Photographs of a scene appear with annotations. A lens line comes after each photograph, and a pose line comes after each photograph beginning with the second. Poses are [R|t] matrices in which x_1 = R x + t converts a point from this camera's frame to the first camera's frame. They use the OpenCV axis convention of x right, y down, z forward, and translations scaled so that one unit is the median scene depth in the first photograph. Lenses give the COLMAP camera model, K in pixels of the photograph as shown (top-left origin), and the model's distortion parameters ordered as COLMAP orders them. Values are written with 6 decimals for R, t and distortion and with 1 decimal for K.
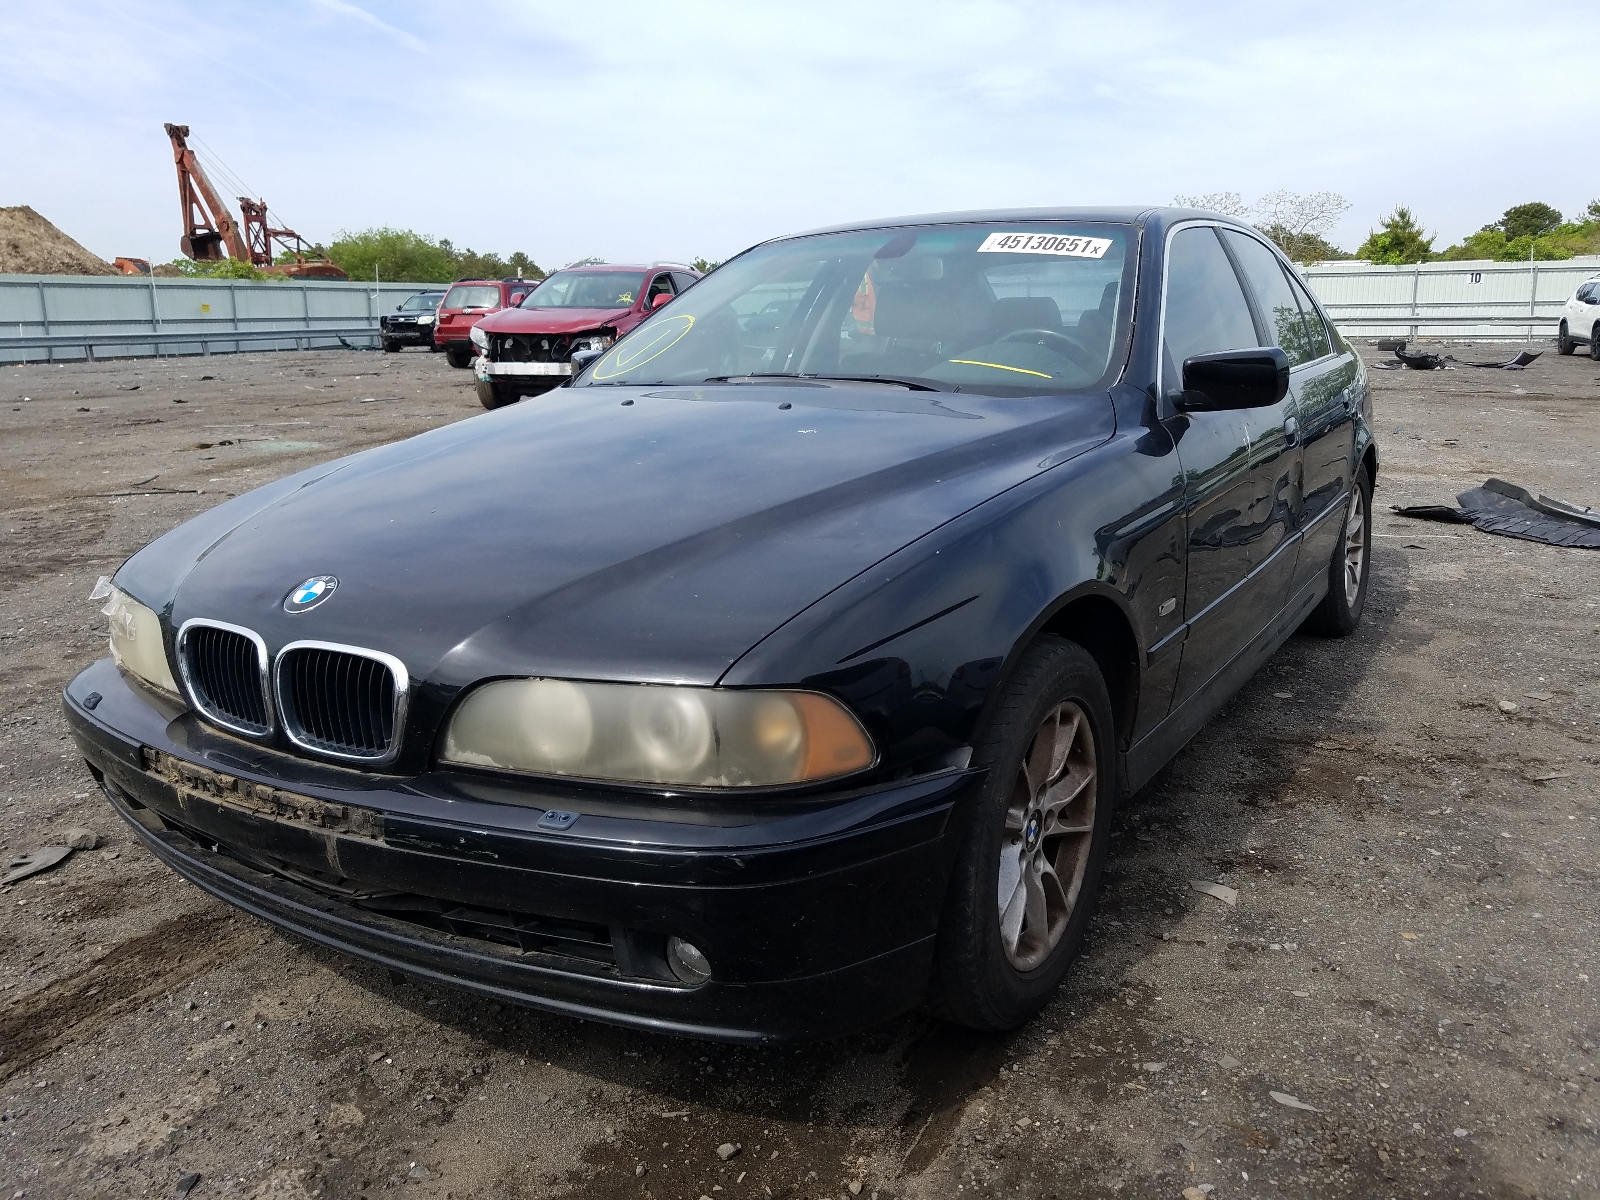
lens RADIAL K [[1214.5, 0, 802.8], [0, 1214.5, 599.4], [0, 0, 1]] dist [0.006088, 0.004213]
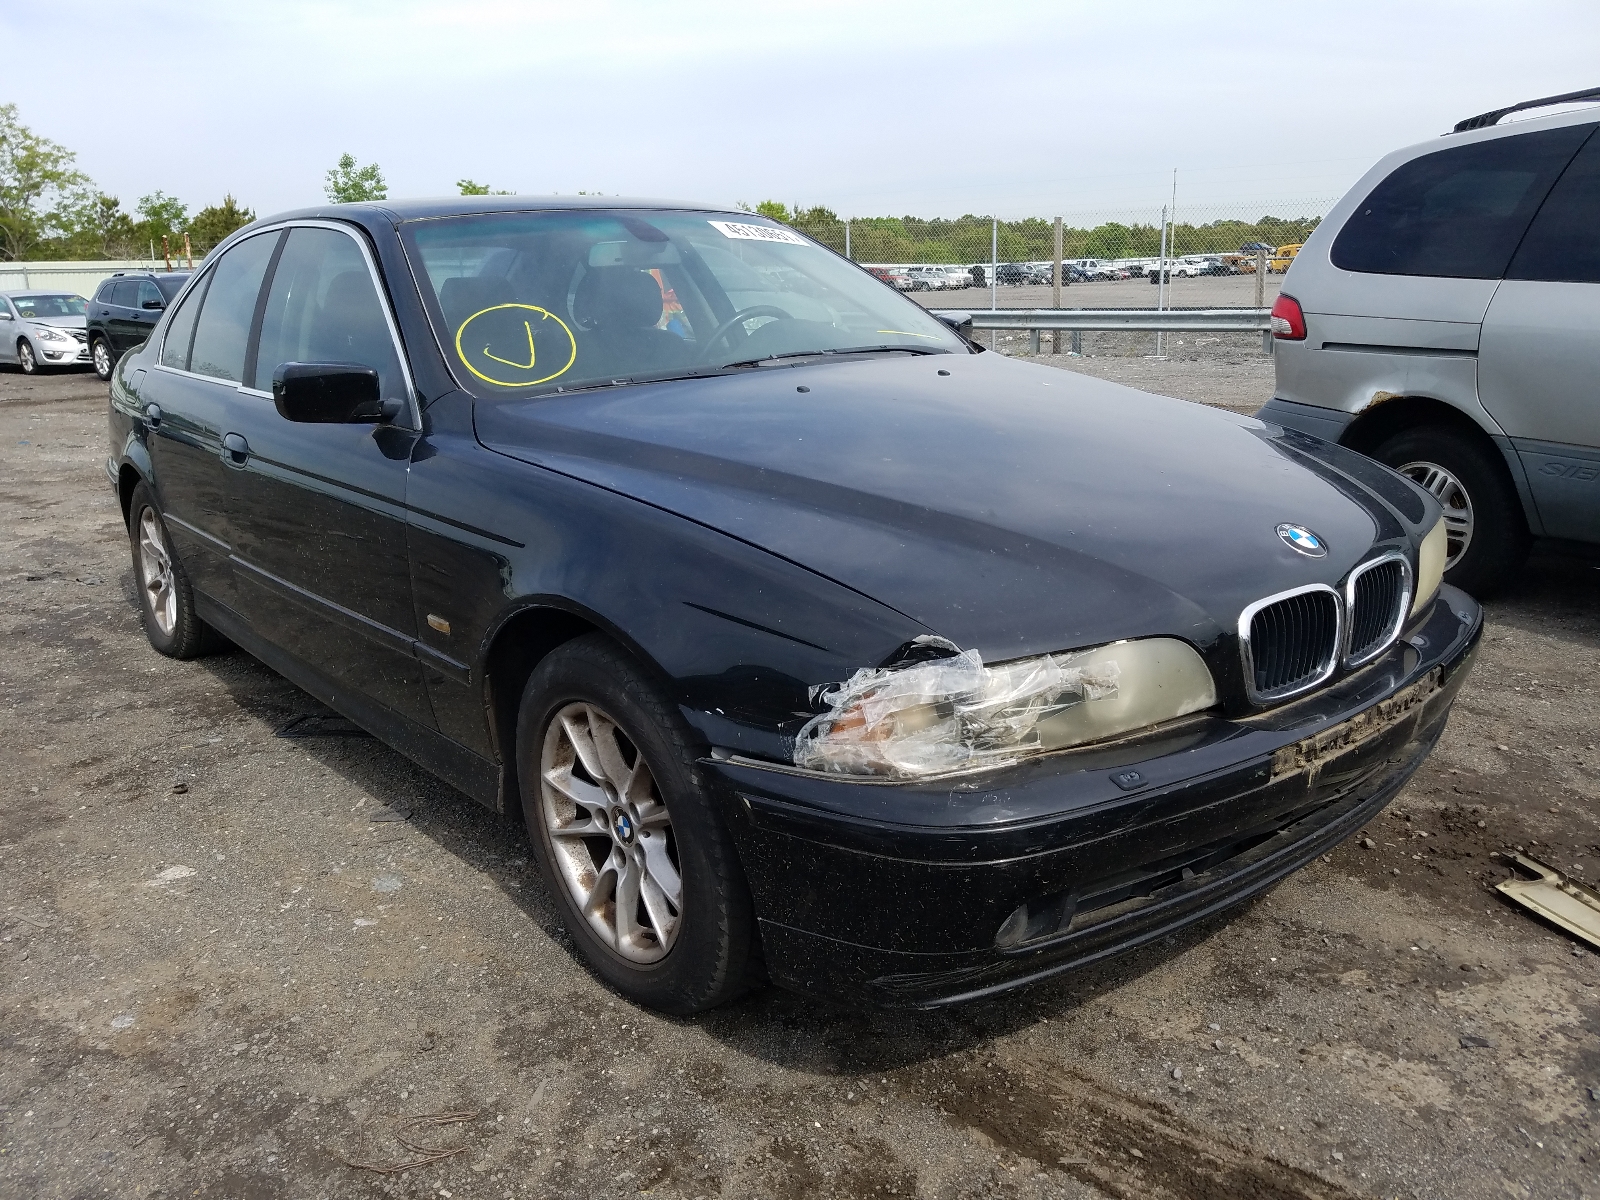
lens RADIAL K [[1214.5, 0, 802.9], [0, 1214.5, 600.6], [0, 0, 1]] dist [0.006088, 0.004213]
pose [[0.324006, -0.246167, 0.913467, -1.427152], [0.250217, 0.953468, 0.168195, -0.226296], [-0.912366, 0.174068, 0.370524, 0.937837]]
